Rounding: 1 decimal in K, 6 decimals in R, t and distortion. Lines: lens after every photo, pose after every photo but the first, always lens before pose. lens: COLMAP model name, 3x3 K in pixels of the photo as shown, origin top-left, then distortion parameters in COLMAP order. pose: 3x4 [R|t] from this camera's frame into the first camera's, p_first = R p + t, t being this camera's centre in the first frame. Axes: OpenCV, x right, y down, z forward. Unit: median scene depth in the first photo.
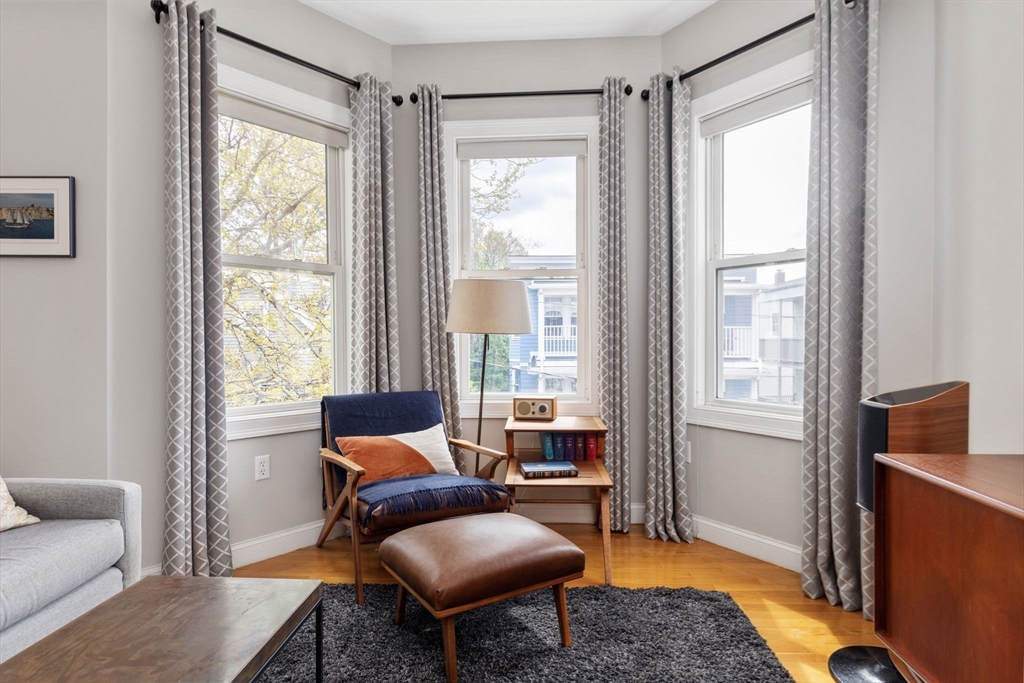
lens RADIAL K [[578.1, 0, 512.0], [0, 578.1, 341.5], [0, 0, 1]] dist [0.000941, 0.000111]
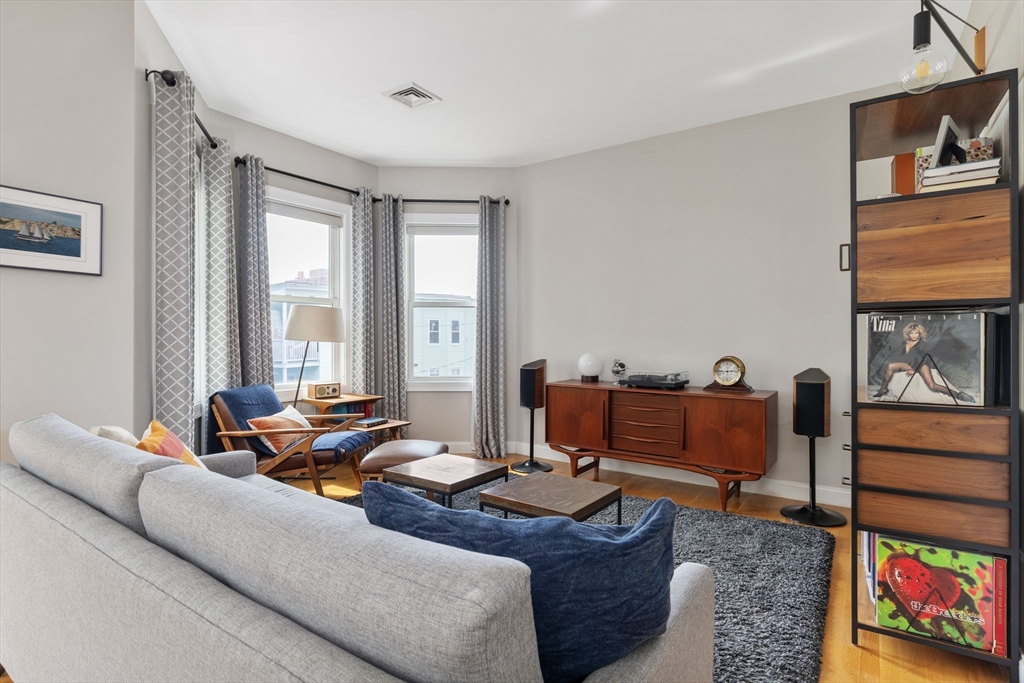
lens RADIAL K [[516.1, 0, 516.7], [0, 516.1, 339.4], [0, 0, 1]] dist [-0.002376, -0.000037]
pose [[0.523135, -0.001307, 0.852249, -1.135530], [0.005791, 0.999981, -0.002021, -0.017672], [-0.852230, 0.005992, 0.523133, -0.181724]]
